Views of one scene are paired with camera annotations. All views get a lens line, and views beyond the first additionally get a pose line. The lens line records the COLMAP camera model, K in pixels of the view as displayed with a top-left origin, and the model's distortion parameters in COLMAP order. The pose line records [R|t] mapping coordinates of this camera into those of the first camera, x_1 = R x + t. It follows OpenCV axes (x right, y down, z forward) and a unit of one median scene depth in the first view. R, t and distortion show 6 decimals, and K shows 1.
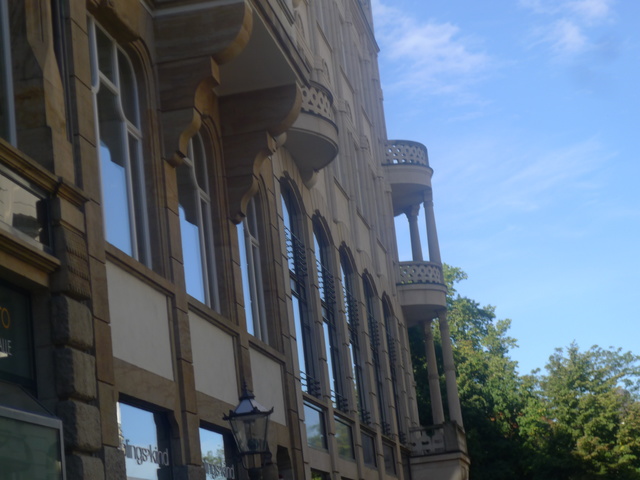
lens RADIAL K [[1491.5, 0, 320.0], [0, 1491.5, 239.9], [0, 0, 1]] dist [-0.088304, 0.000000]
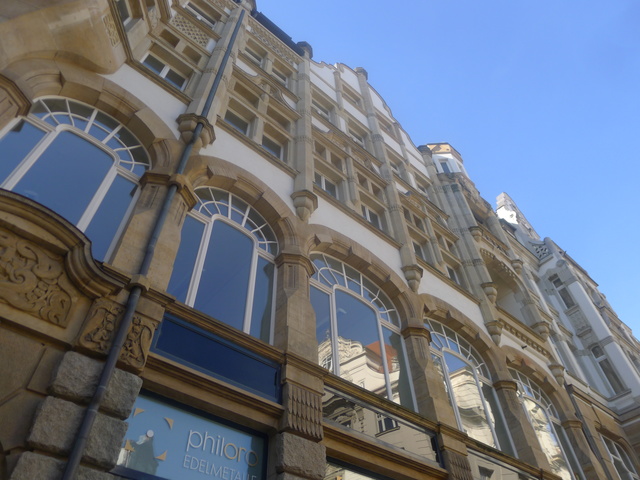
lens RADIAL K [[455.8, 0, 318.9], [0, 455.8, 237.6], [0, 0, 1]] dist [-0.044487, -0.005550]
pose [[0.764519, -0.423848, -0.485657, 0.076397], [0.073805, 0.806026, -0.587261, 0.089982], [0.640362, 0.413128, 0.647504, 0.463469]]
